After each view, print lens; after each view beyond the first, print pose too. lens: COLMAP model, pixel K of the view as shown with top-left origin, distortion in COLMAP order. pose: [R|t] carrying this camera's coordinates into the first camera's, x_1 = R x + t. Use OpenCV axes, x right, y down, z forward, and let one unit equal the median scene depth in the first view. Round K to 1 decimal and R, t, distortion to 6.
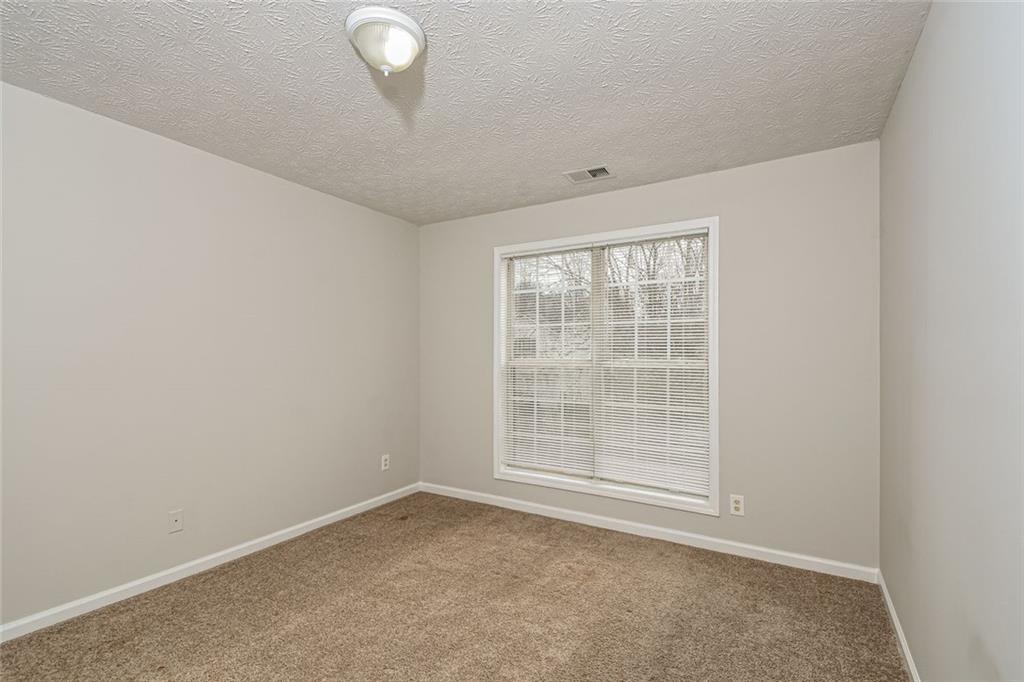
lens RADIAL K [[431.2, 0, 517.4], [0, 431.2, 342.1], [0, 0, 1]] dist [0.002048, -0.000358]
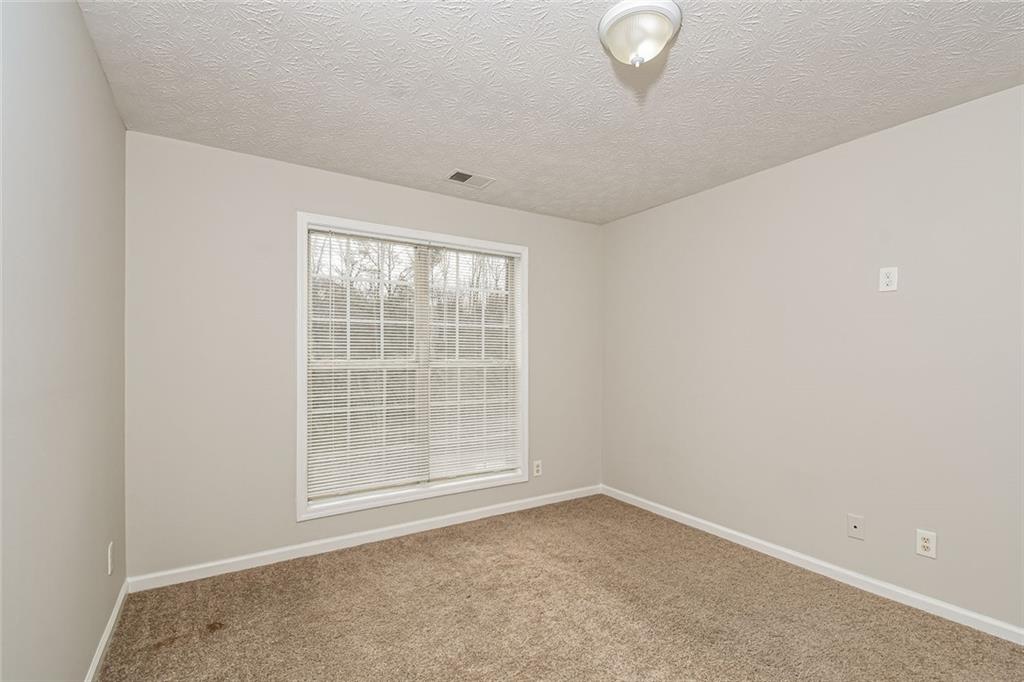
lens RADIAL K [[431.2, 0, 527.4], [0, 431.2, 341.4], [0, 0, 1]] dist [0.002048, -0.000358]
pose [[0.491140, 0.025310, 0.870713, -0.567262], [-0.025123, 0.999574, -0.014885, 0.006686], [-0.870719, -0.014565, 0.491566, 0.323691]]
